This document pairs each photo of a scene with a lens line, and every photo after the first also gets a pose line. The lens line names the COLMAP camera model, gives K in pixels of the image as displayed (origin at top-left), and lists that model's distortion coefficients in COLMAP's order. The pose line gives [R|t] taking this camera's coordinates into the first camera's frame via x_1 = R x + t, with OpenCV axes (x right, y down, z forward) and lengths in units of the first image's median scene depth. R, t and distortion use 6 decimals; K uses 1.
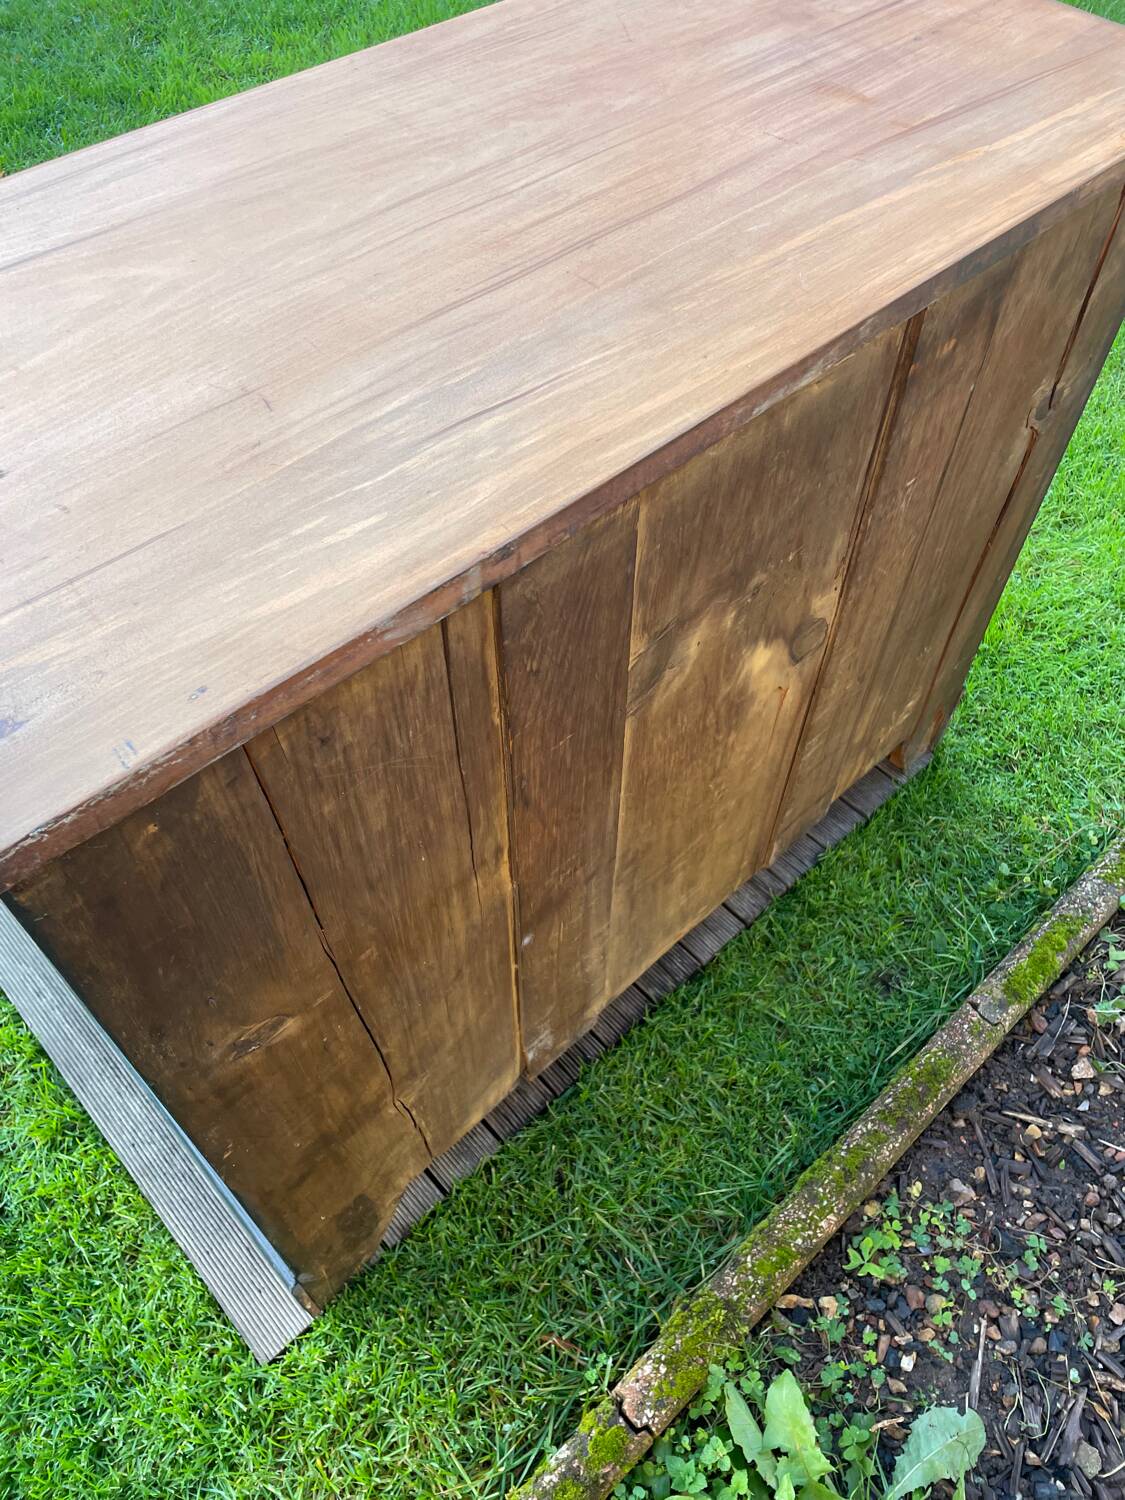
lens RADIAL K [[1131.0, 0, 581.3], [0, 1131.0, 753.8], [0, 0, 1]] dist [0.079615, -0.103657]
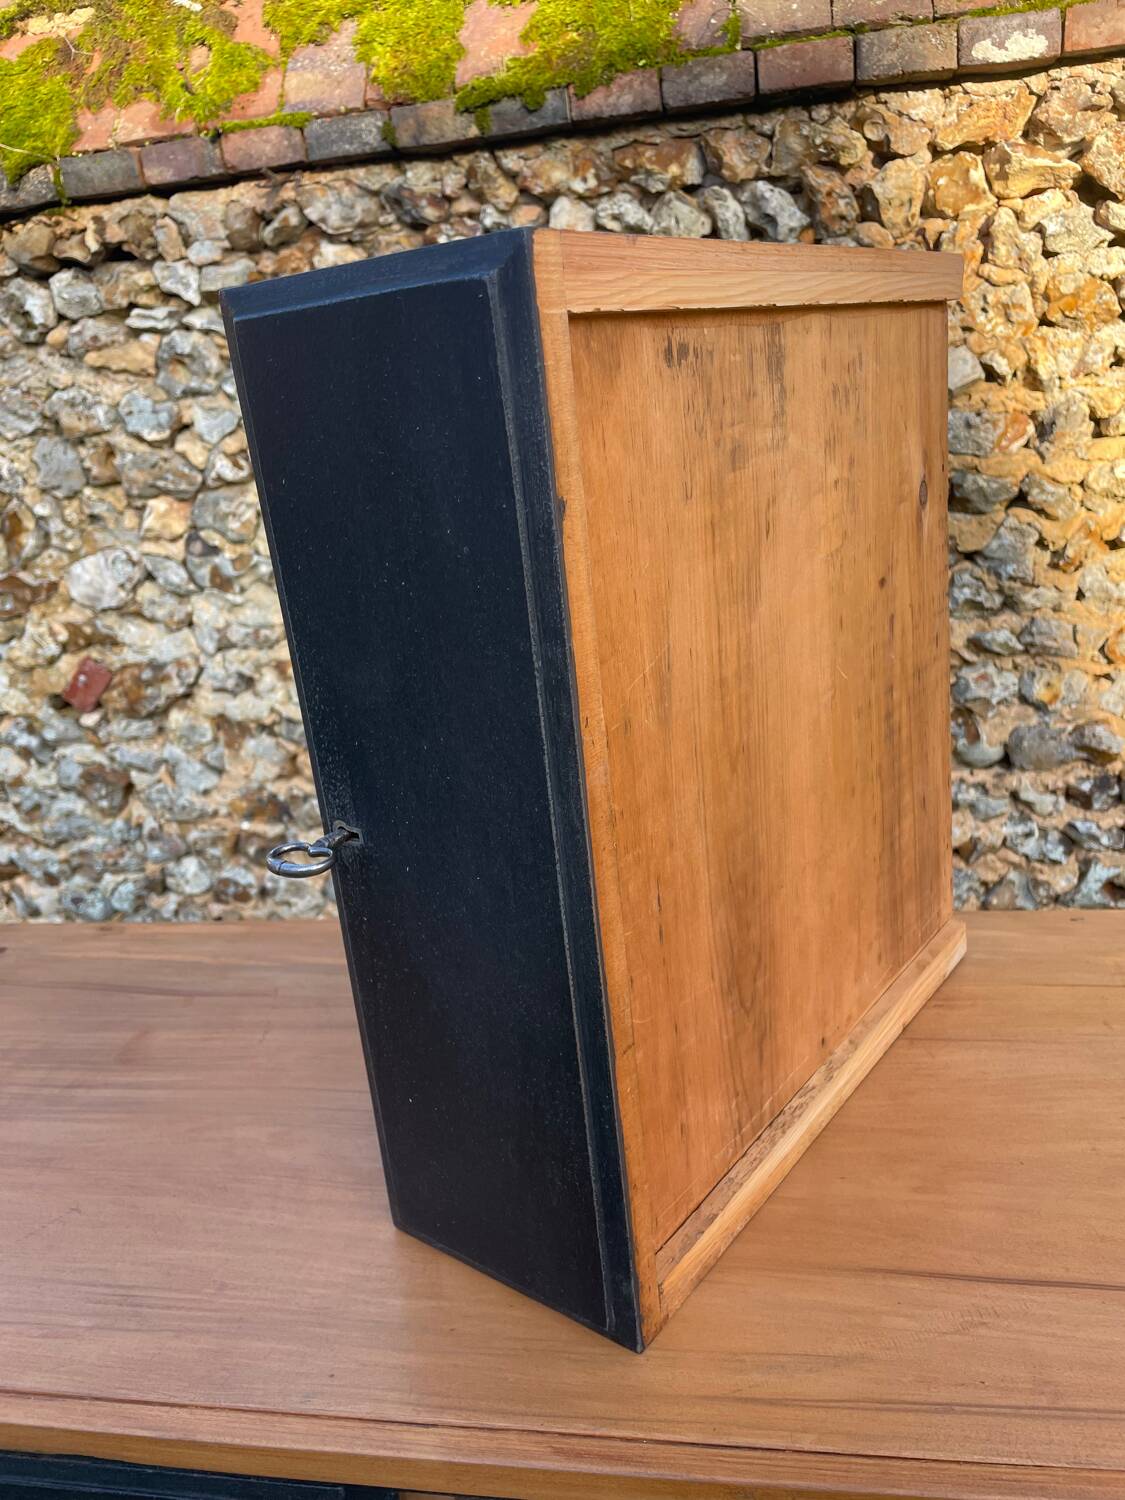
lens RADIAL K [[1141.6, 0, 575.8], [0, 1141.6, 754.5], [0, 0, 1]] dist [0.072021, -0.106542]
pose [[-0.604449, -0.197643, 0.771737, -0.704108], [0.687030, 0.361065, 0.630573, -1.047193], [-0.403276, 0.911356, -0.082459, 0.734756]]
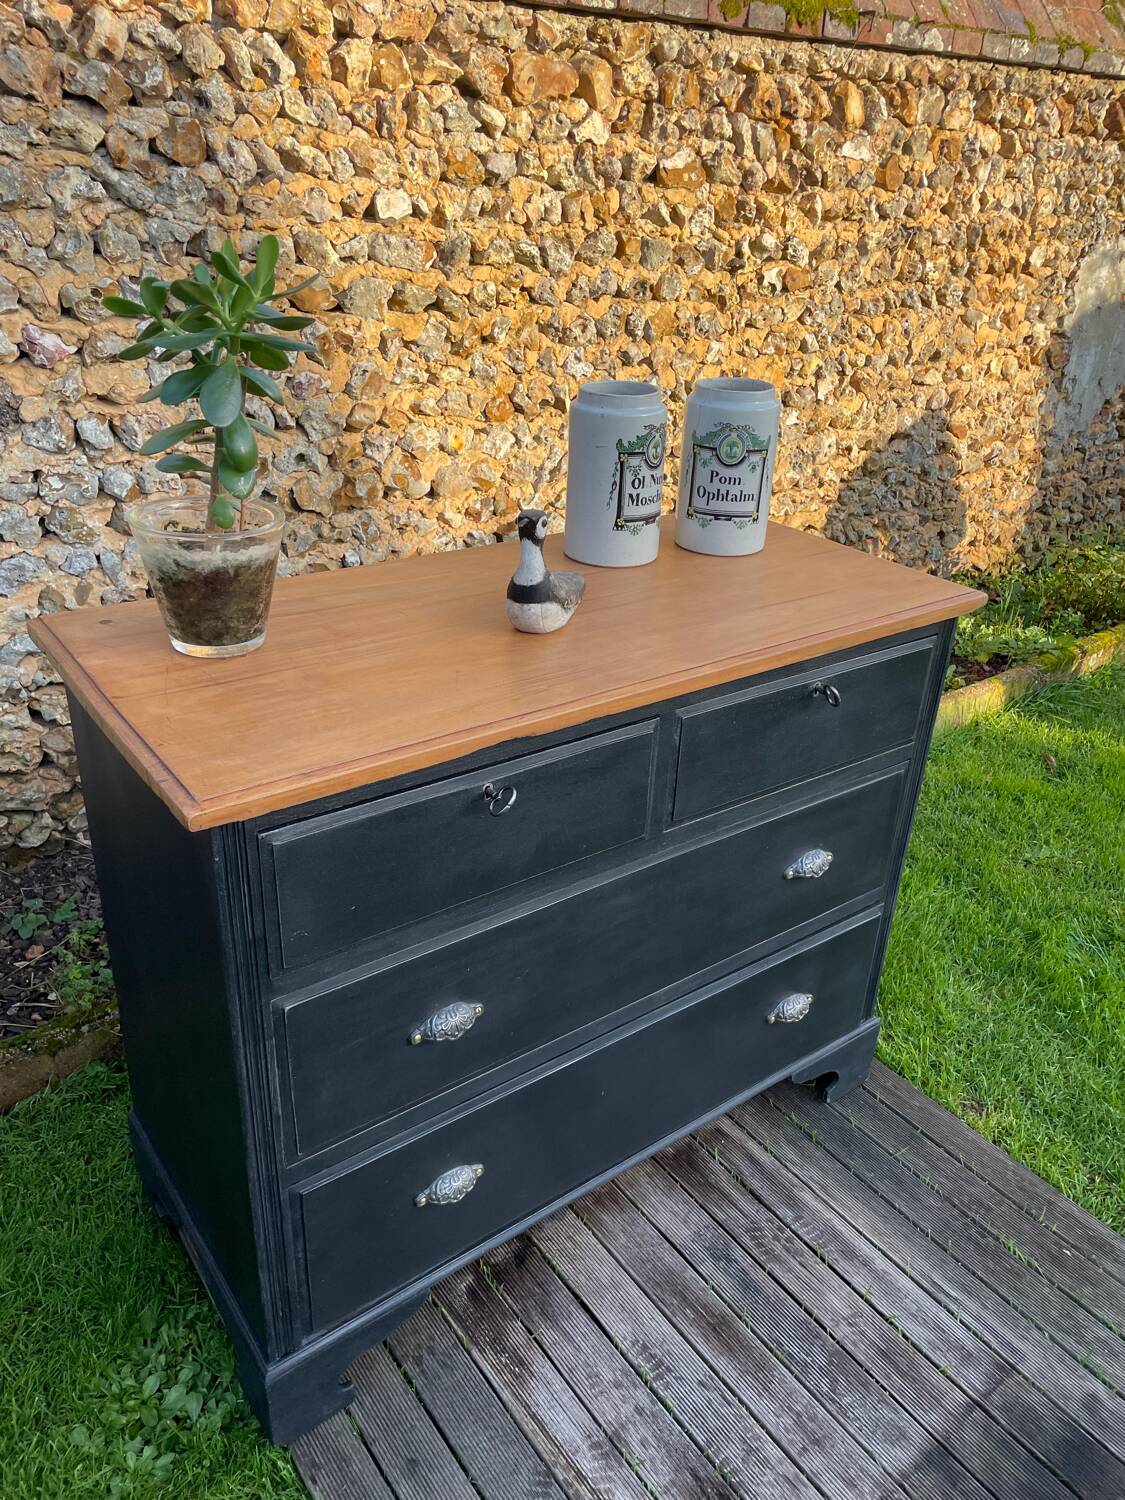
lens RADIAL K [[1127.1, 0, 574.9], [0, 1127.1, 742.9], [0, 0, 1]] dist [0.083610, -0.107612]
pose [[-0.991737, -0.104585, 0.074289, -0.219596], [0.055295, 0.174039, 0.983185, -2.076274], [-0.115755, 0.979169, -0.166818, 1.405245]]
